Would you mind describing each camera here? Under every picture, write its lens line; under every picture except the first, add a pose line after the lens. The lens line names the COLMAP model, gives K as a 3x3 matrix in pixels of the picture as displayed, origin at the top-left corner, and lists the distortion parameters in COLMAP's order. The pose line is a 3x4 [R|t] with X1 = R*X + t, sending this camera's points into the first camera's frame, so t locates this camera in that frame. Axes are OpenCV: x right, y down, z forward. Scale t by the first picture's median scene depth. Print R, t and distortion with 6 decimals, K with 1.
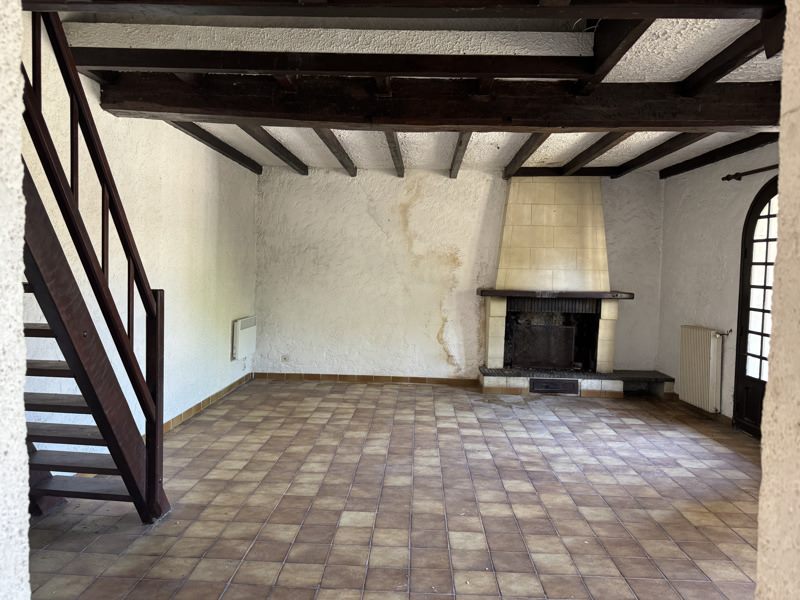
lens RADIAL K [[568.3, 0, 400.2], [0, 568.3, 297.7], [0, 0, 1]] dist [-0.005256, -0.002793]
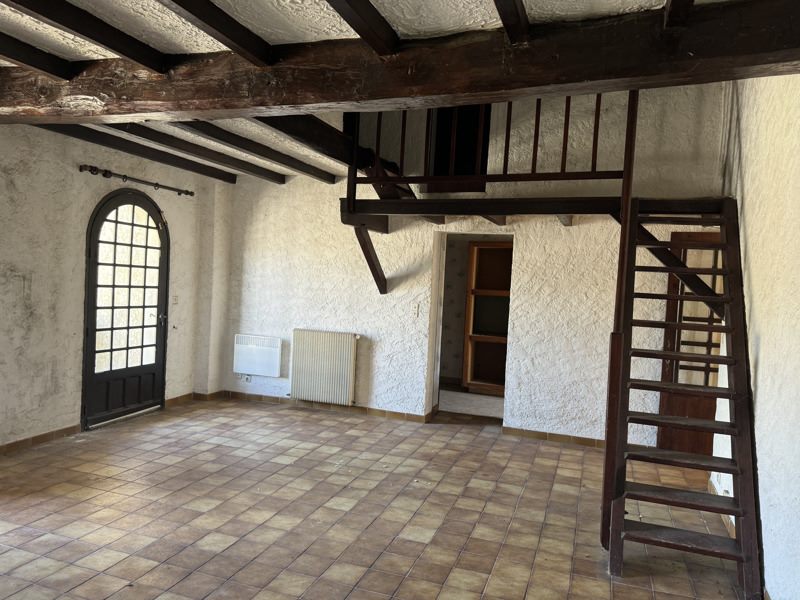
lens RADIAL K [[568.3, 0, 401.1], [0, 568.3, 299.2], [0, 0, 1]] dist [-0.005256, -0.002793]
pose [[-0.954306, -0.079603, 0.288032, -0.321075], [-0.055616, 0.994339, 0.090539, -0.144255], [-0.293609, 0.070383, -0.953331, 2.016350]]
